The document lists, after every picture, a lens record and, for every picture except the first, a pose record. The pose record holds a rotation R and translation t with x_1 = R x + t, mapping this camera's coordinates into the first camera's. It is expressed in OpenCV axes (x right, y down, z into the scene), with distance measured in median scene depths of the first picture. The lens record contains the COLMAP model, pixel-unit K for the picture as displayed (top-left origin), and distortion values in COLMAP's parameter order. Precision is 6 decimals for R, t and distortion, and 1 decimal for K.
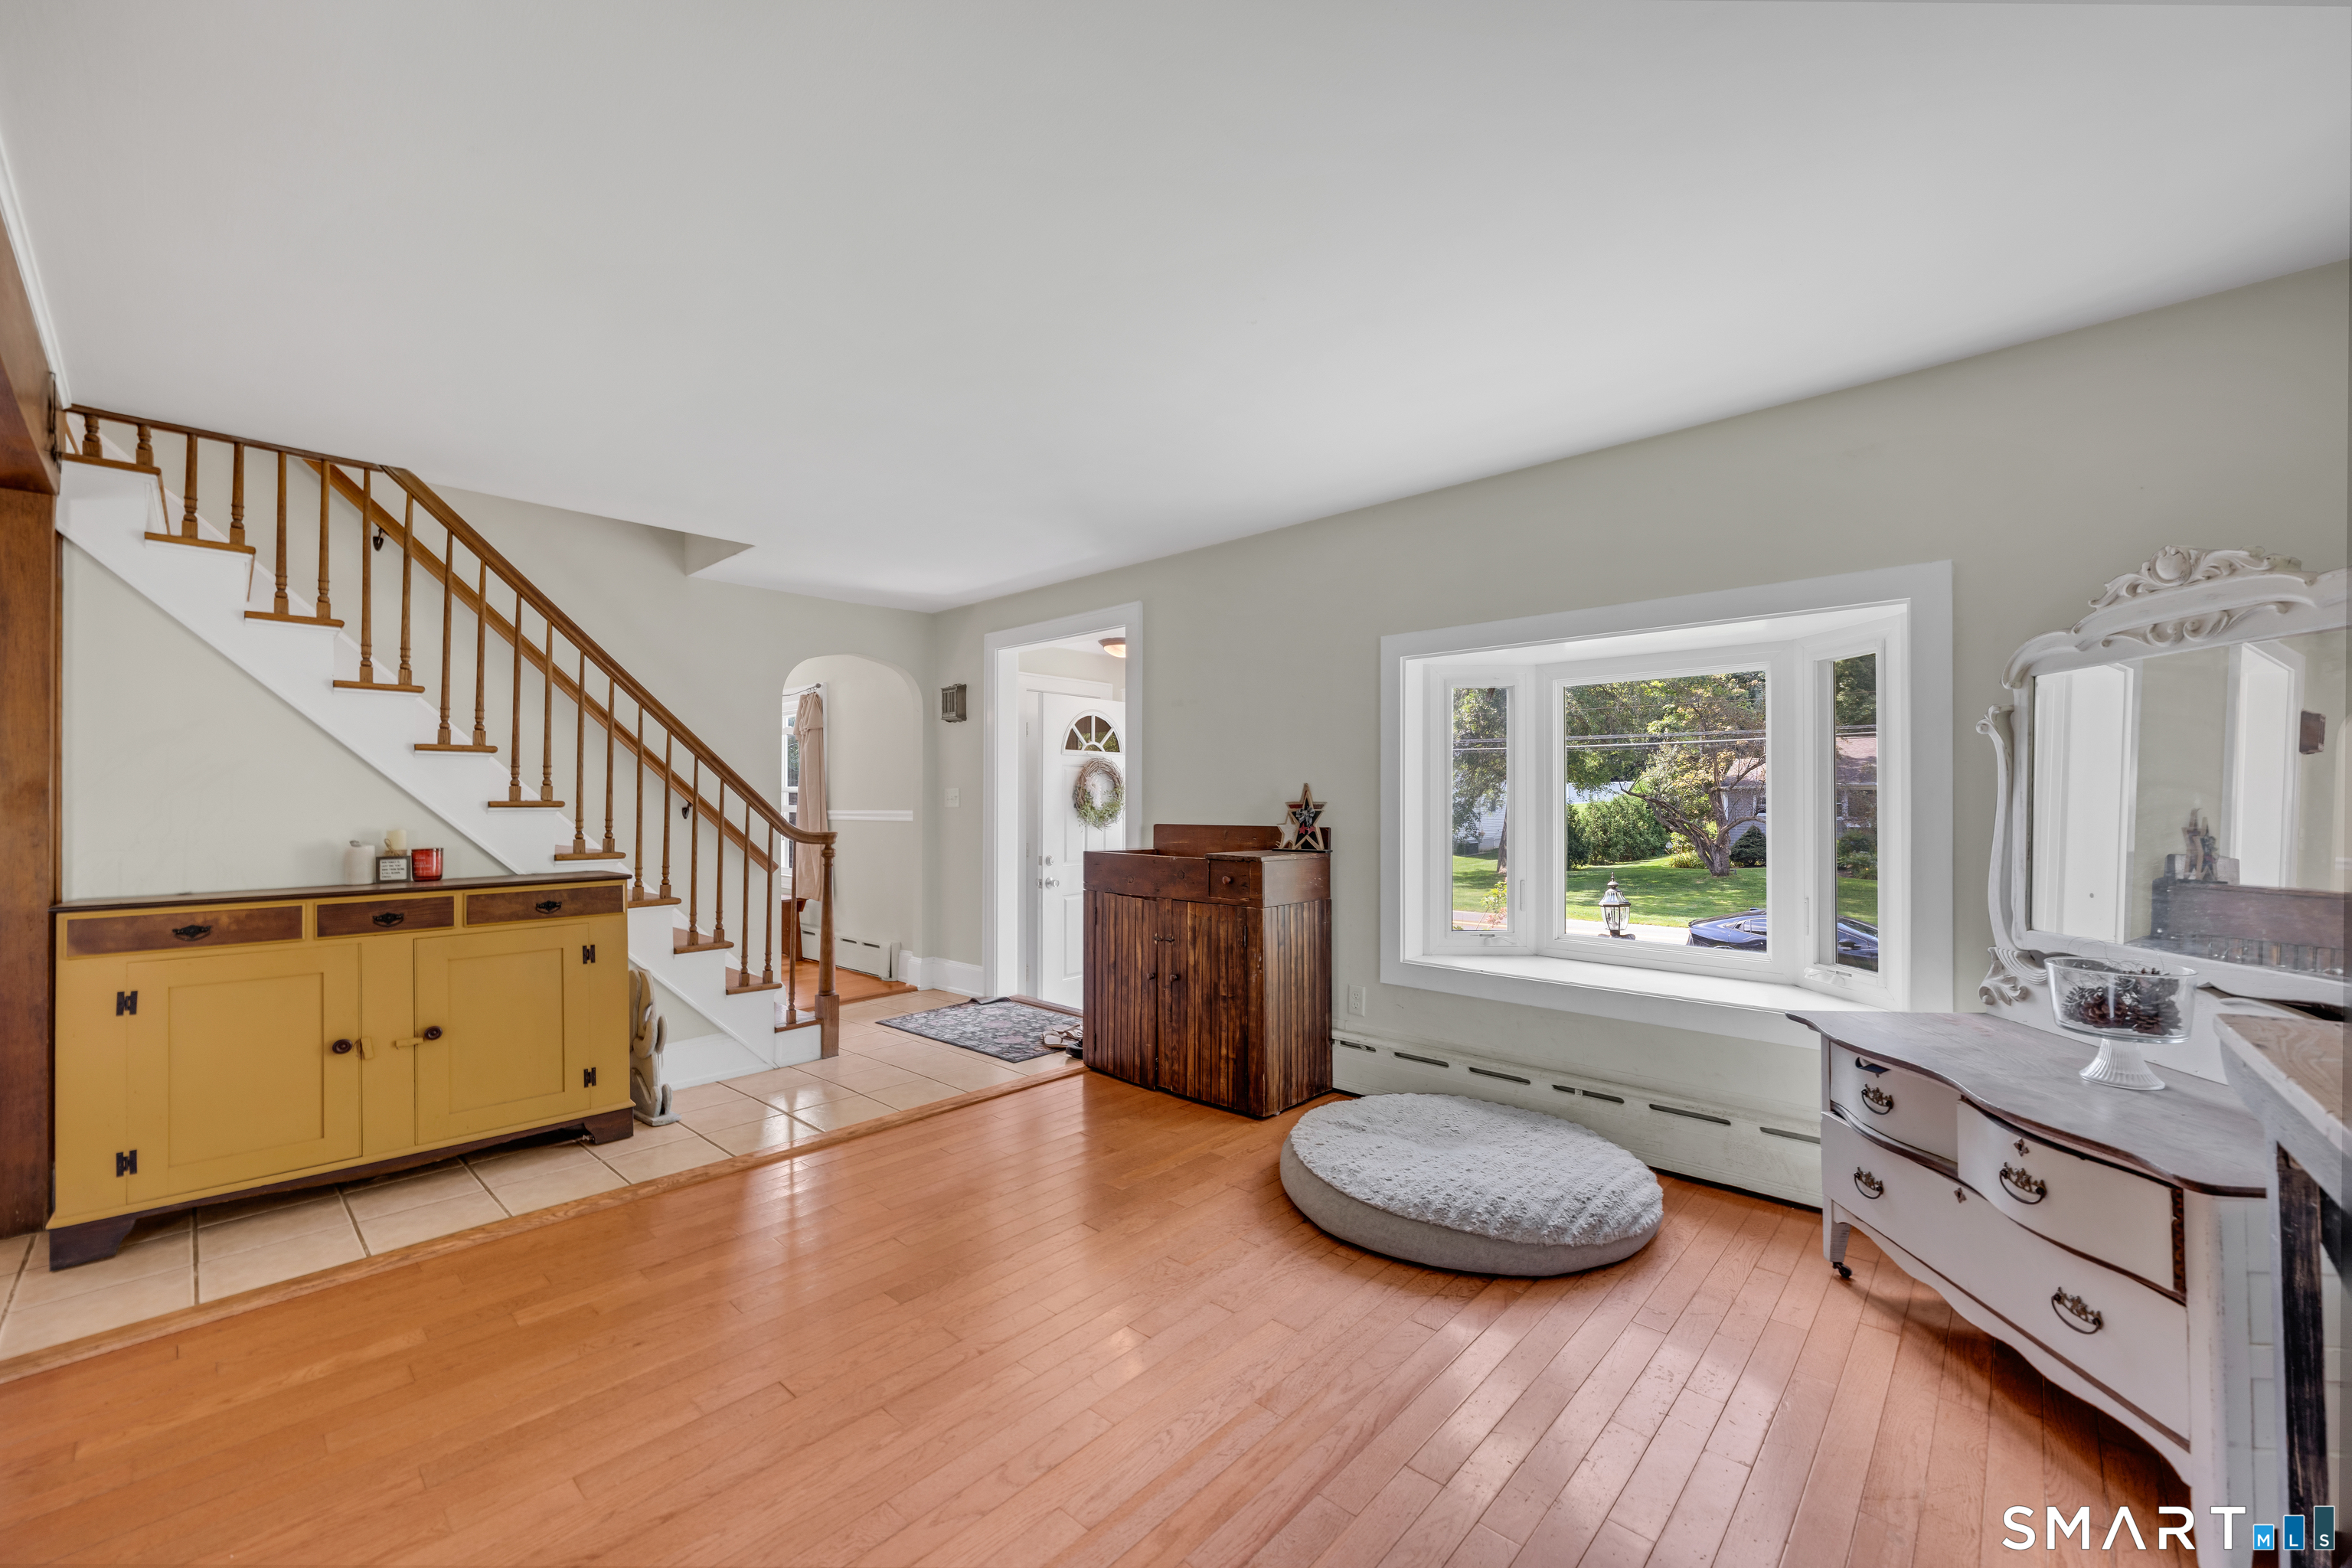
lens RADIAL K [[935.2, 0, 1168.9], [0, 935.2, 778.2], [0, 0, 1]] dist [-0.001187, -0.000312]
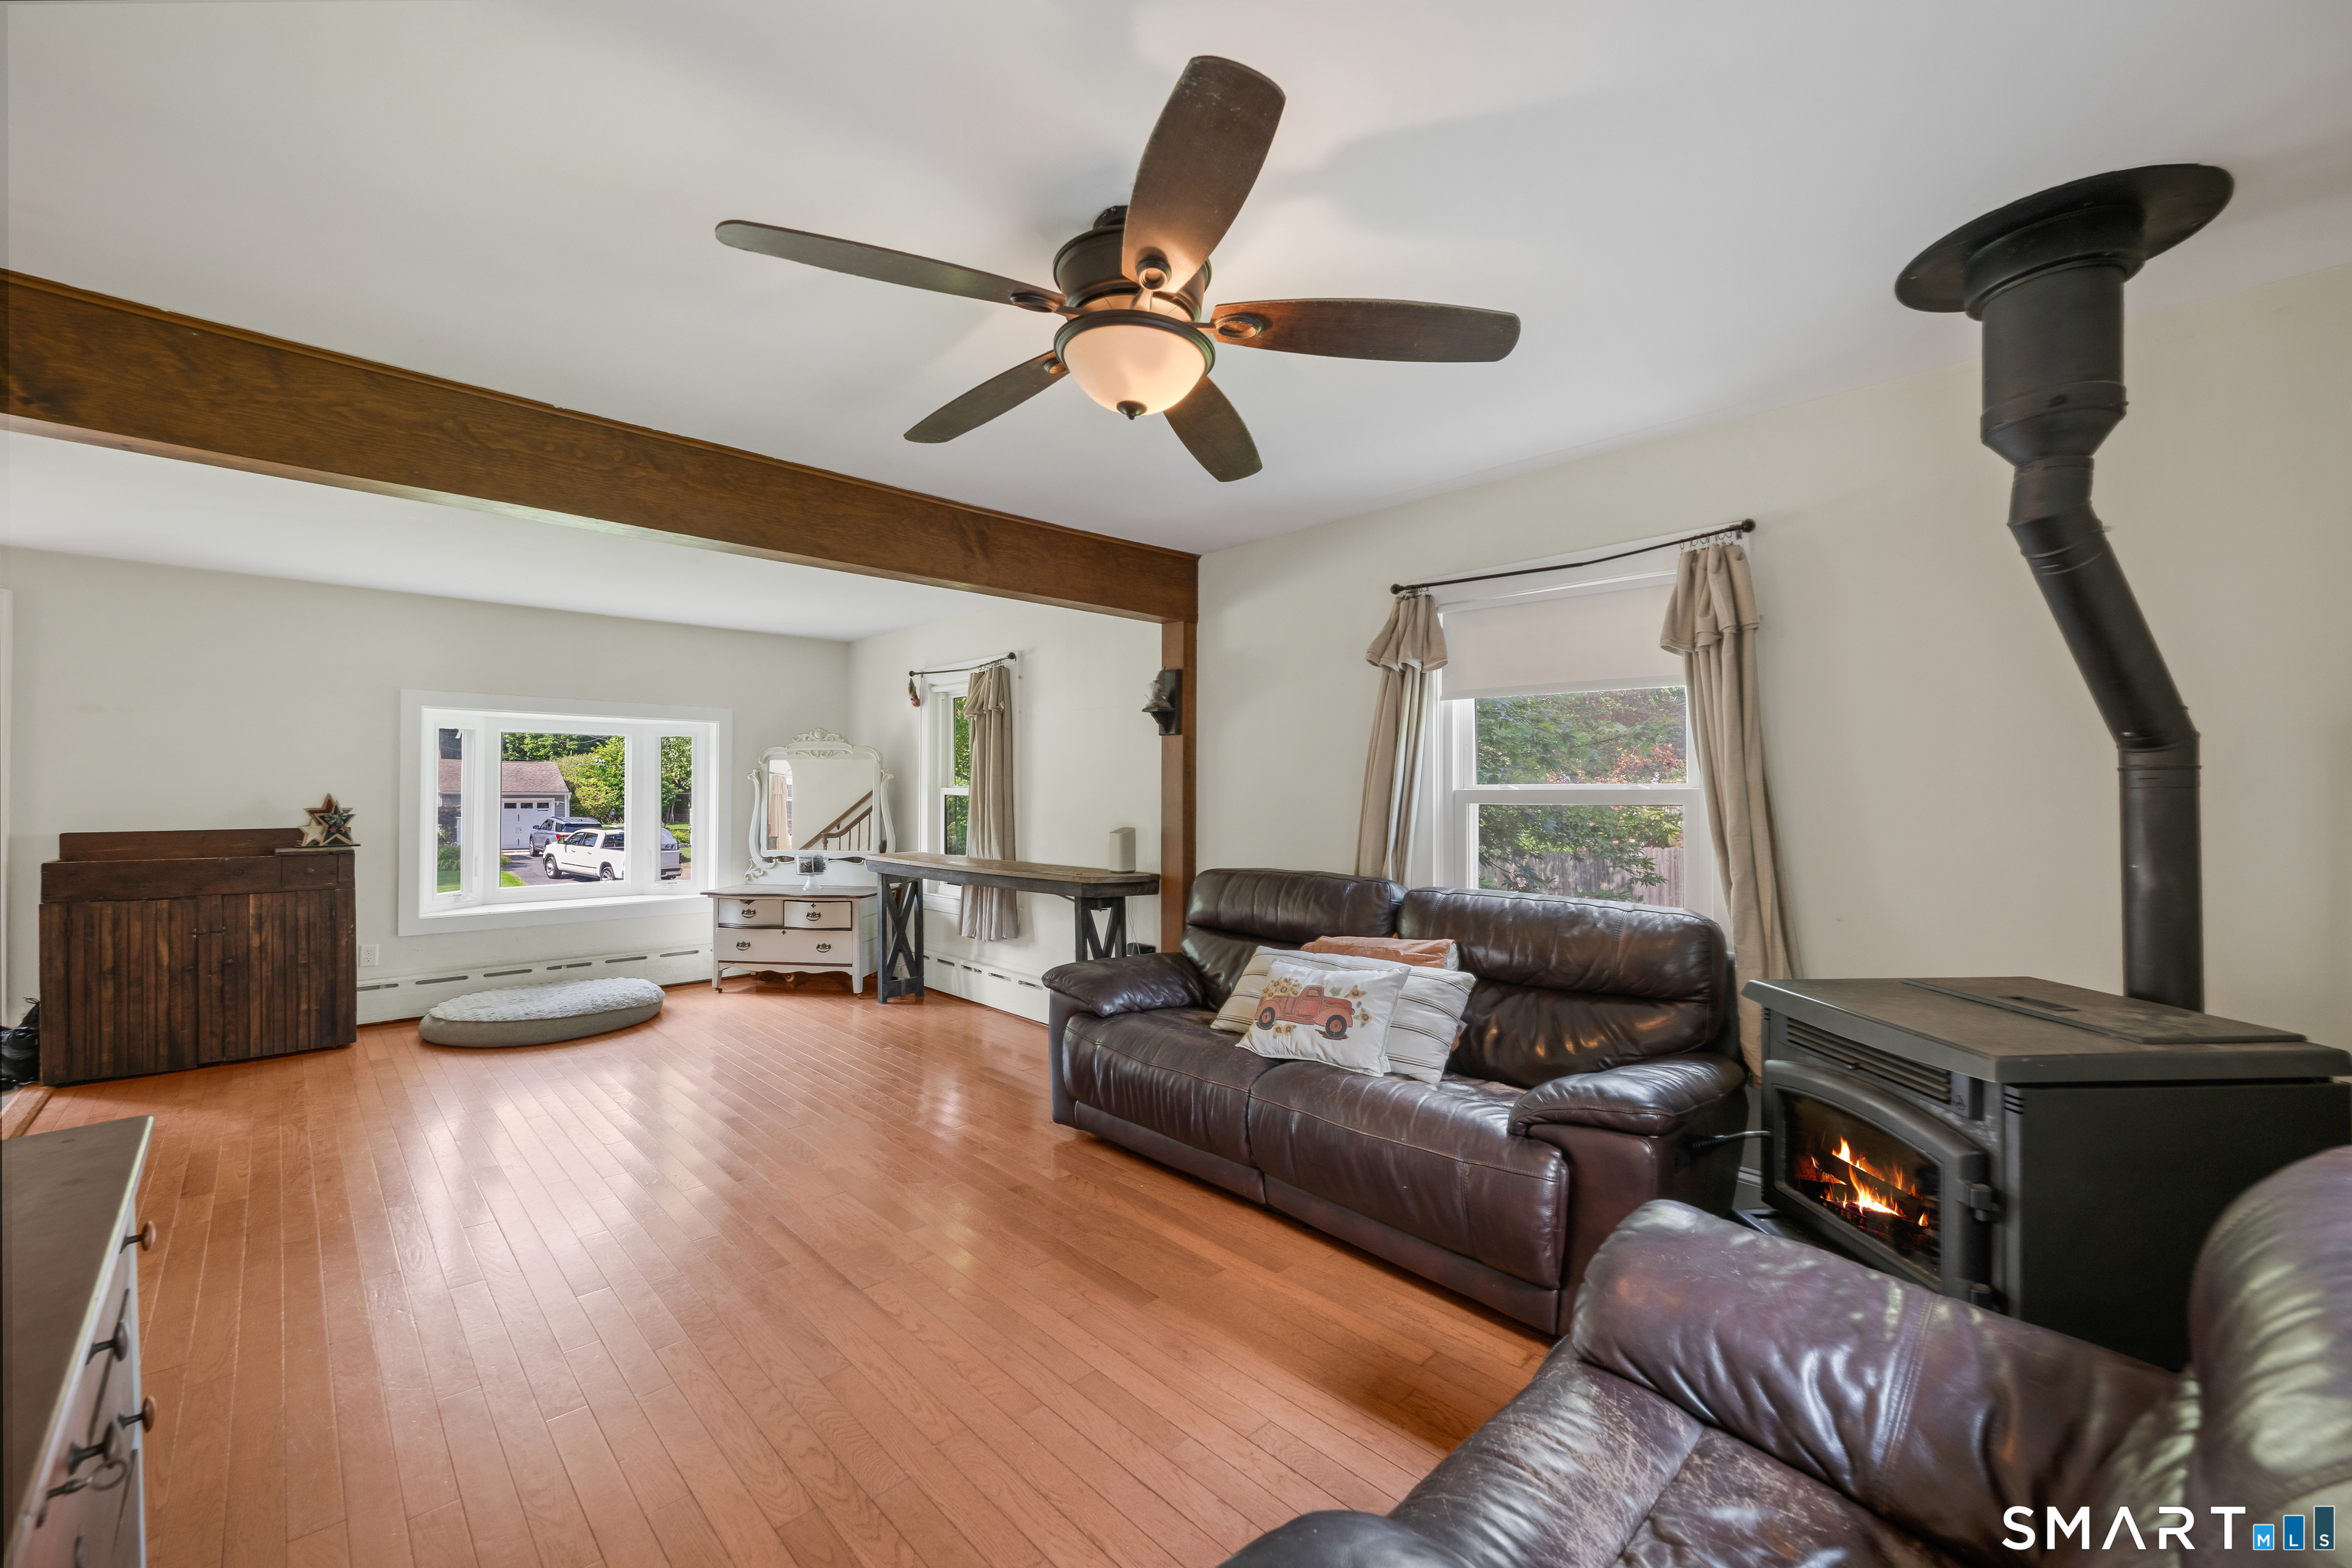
lens RADIAL K [[935.2, 0, 1179.4], [0, 935.2, 786.8], [0, 0, 1]] dist [-0.001187, -0.000312]
pose [[0.044377, 0.011378, 0.998950, -1.129675], [-0.019616, 0.999752, -0.010516, -0.014239], [-0.998822, -0.019129, 0.044589, -0.224679]]
